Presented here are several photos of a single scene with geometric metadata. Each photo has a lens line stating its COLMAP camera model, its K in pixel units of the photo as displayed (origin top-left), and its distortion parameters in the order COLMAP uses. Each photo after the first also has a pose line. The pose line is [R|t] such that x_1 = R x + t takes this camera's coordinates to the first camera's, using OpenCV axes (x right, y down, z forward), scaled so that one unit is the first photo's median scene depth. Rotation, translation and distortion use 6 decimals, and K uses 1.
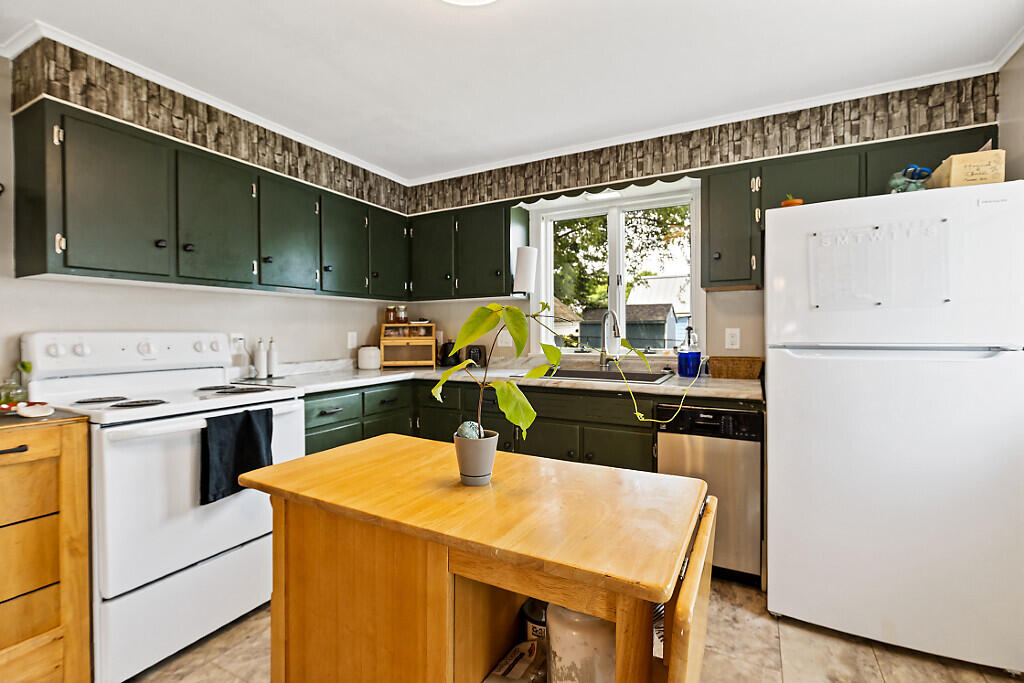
lens RADIAL K [[456.1, 0, 509.4], [0, 456.1, 335.3], [0, 0, 1]] dist [-0.007263, -0.001377]
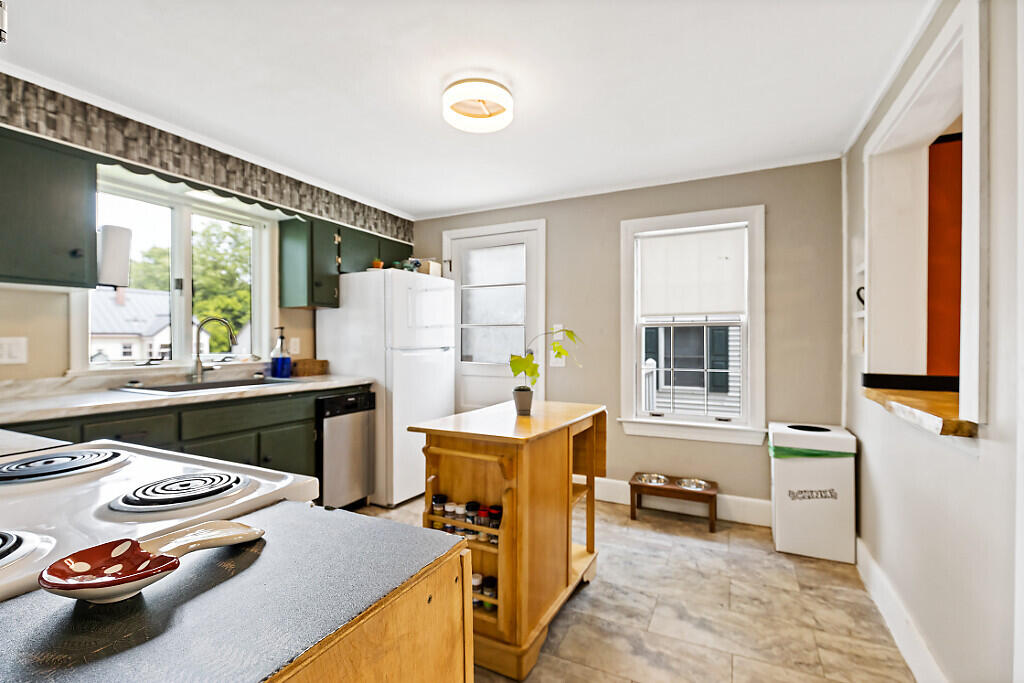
lens RADIAL K [[456.1, 0, 518.6], [0, 456.1, 340.9], [0, 0, 1]] dist [-0.007263, -0.001377]
pose [[-0.043180, 0.004253, 0.999058, -0.832378], [0.010629, 0.999936, -0.003797, 0.004352], [-0.999011, 0.010455, -0.043223, 0.432819]]
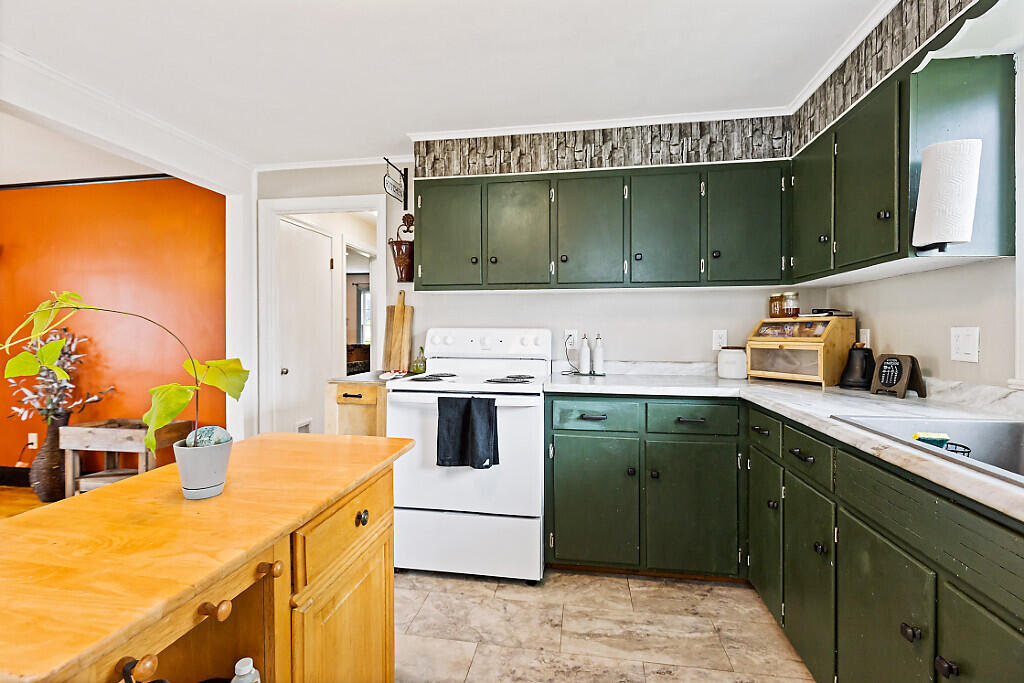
lens RADIAL K [[456.1, 0, 501.9], [0, 456.1, 333.4], [0, 0, 1]] dist [-0.007263, -0.001377]
pose [[0.314184, 0.011756, -0.949289, 0.371263], [-0.011647, 0.999896, 0.008528, -0.003516], [0.949291, 0.008377, 0.314288, 0.496889]]
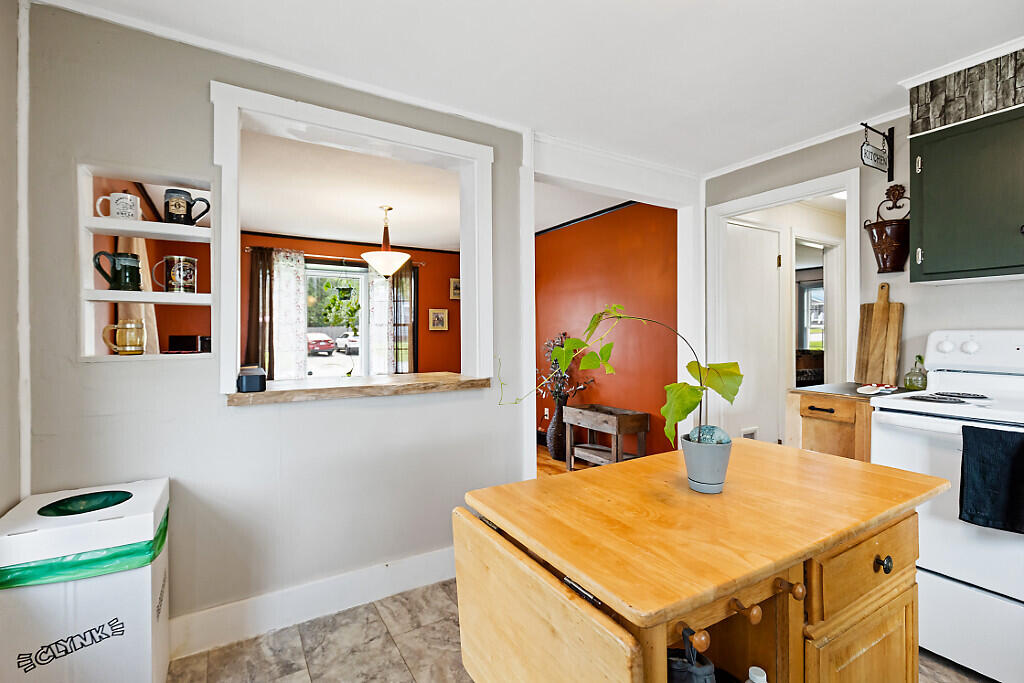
lens RADIAL K [[456.1, 0, 503.8], [0, 456.1, 337.1], [0, 0, 1]] dist [-0.007263, -0.001377]
pose [[-0.521392, 0.011731, -0.853236, 0.371969], [-0.003134, 0.999872, 0.015662, -0.003625], [0.853311, 0.010840, -0.521289, 0.441789]]
